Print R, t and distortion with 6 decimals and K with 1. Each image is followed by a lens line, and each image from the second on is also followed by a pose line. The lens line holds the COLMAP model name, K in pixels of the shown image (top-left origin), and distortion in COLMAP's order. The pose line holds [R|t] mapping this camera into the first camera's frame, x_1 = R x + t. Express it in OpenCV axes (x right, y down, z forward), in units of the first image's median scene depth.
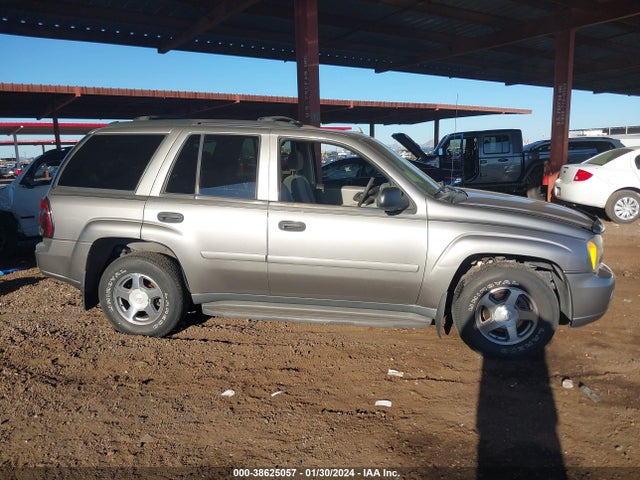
lens RADIAL K [[527.6, 0, 317.2], [0, 527.6, 242.1], [0, 0, 1]] dist [-0.004868, -0.015091]
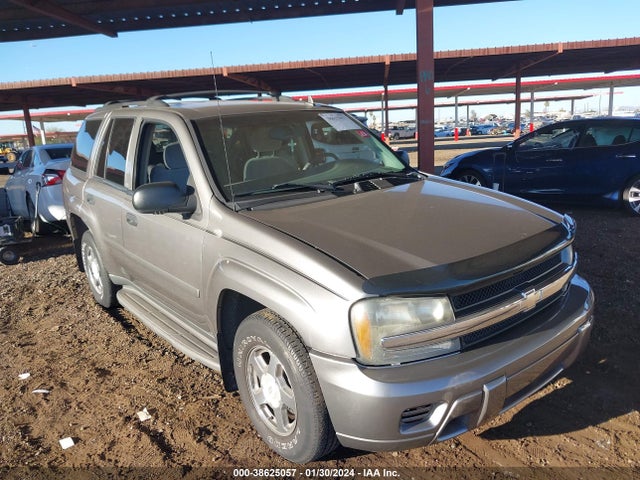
lens RADIAL K [[515.8, 0, 322.0], [0, 515.8, 239.7], [0, 0, 1]] dist [-0.010869, 0.004544]
pose [[0.759817, 0.116459, -0.639622, 0.404367], [-0.066949, 0.992611, 0.101200, -0.055525], [0.646681, -0.034072, 0.761999, 0.280974]]
